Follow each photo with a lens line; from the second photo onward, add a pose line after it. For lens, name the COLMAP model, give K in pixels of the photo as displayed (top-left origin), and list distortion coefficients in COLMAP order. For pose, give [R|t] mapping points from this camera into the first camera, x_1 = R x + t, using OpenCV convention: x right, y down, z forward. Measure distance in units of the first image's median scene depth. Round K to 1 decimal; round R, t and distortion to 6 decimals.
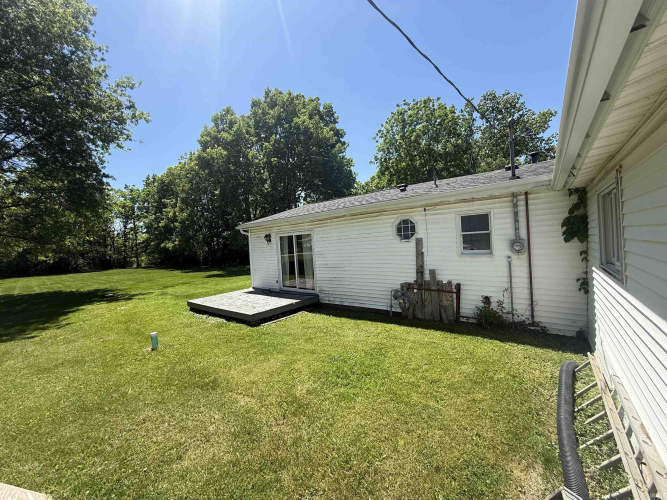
lens RADIAL K [[265.6, 0, 332.2], [0, 265.6, 245.6], [0, 0, 1]] dist [0.001150, 0.000425]
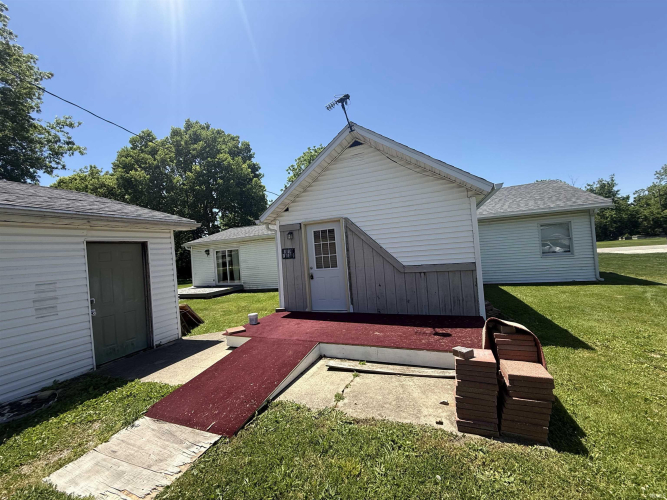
lens RADIAL K [[265.6, 0, 333.5], [0, 265.6, 246.7], [0, 0, 1]] dist [0.001150, 0.000425]
pose [[0.952468, -0.006205, 0.304577, -0.005367], [0.022246, 0.998540, -0.049225, 0.011680], [-0.303827, 0.053661, 0.951215, -0.255414]]
